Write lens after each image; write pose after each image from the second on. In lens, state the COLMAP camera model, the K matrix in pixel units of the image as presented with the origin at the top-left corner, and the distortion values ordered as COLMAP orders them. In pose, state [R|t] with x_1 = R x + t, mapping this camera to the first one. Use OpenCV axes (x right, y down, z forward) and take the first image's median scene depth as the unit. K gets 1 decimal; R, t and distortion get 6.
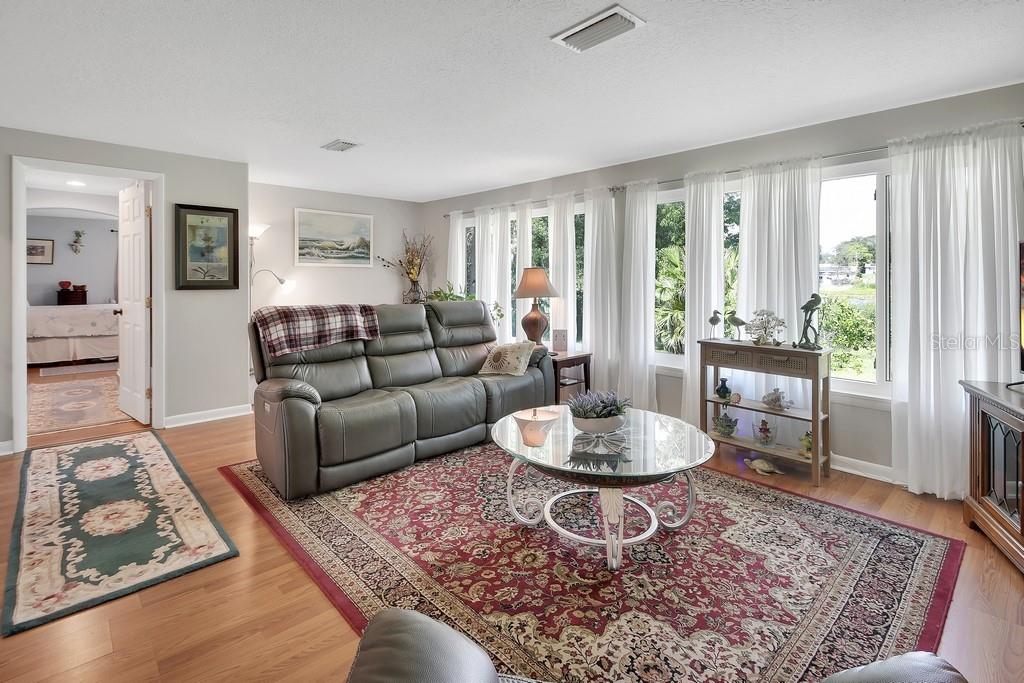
lens RADIAL K [[478.8, 0, 504.4], [0, 478.8, 272.2], [0, 0, 1]] dist [0.012060, -0.006050]
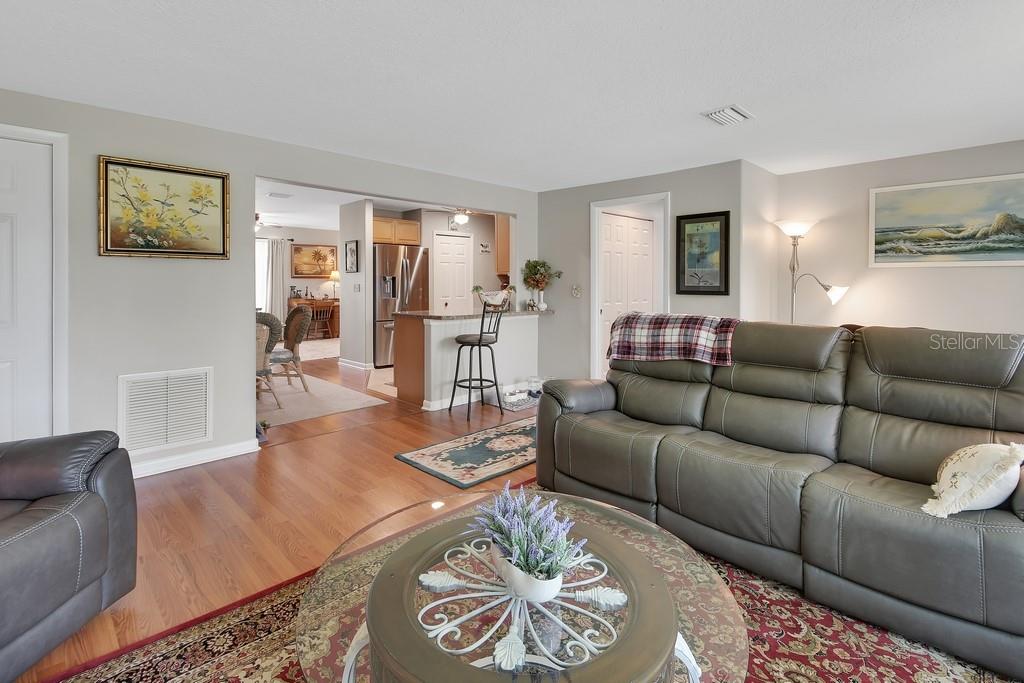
lens RADIAL K [[478.8, 0, 501.9], [0, 478.8, 283.0], [0, 0, 1]] dist [0.012060, -0.006050]
pose [[0.028687, 0.000117, -0.999588, 0.483588], [0.009275, 0.999957, 0.000383, 0.008647], [0.999545, -0.009282, 0.028684, 0.665149]]
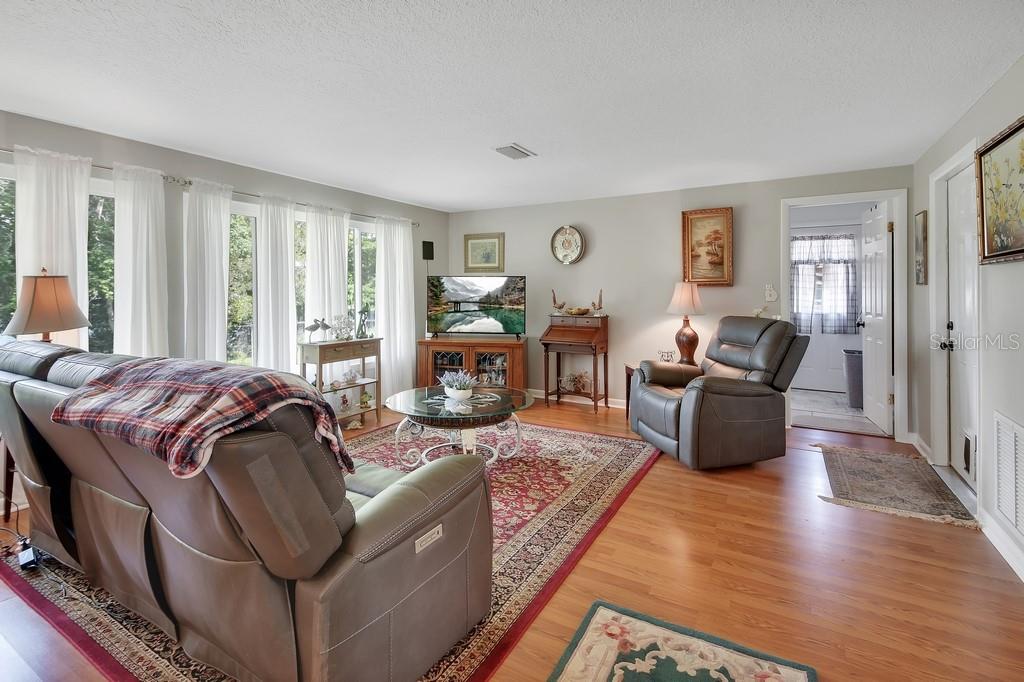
lens RADIAL K [[478.8, 0, 498.2], [0, 478.8, 291.0], [0, 0, 1]] dist [0.012060, -0.006050]
pose [[-0.275773, -0.002723, 0.961219, -0.847352], [-0.012332, 0.999924, -0.000705, 0.002994], [-0.961144, -0.012048, -0.275786, 0.888333]]
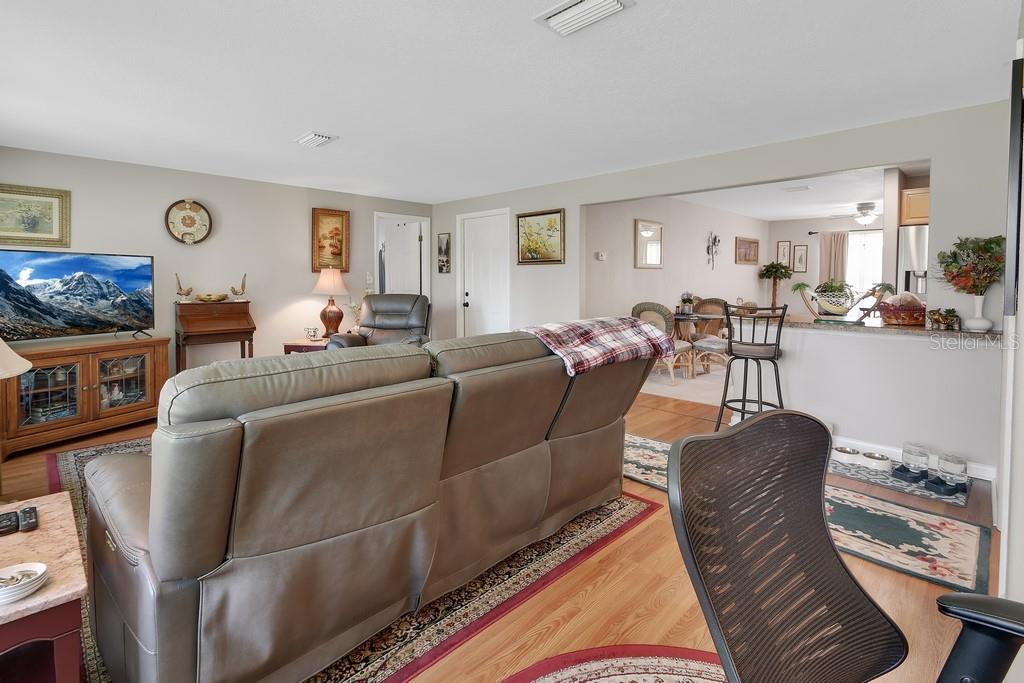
lens RADIAL K [[478.8, 0, 505.4], [0, 478.8, 304.2], [0, 0, 1]] dist [0.012060, -0.006050]
pose [[-0.999510, -0.001900, -0.031250, -0.267696], [-0.003178, 0.999158, 0.040900, 0.022199], [0.031146, 0.040979, -0.998674, 1.632913]]
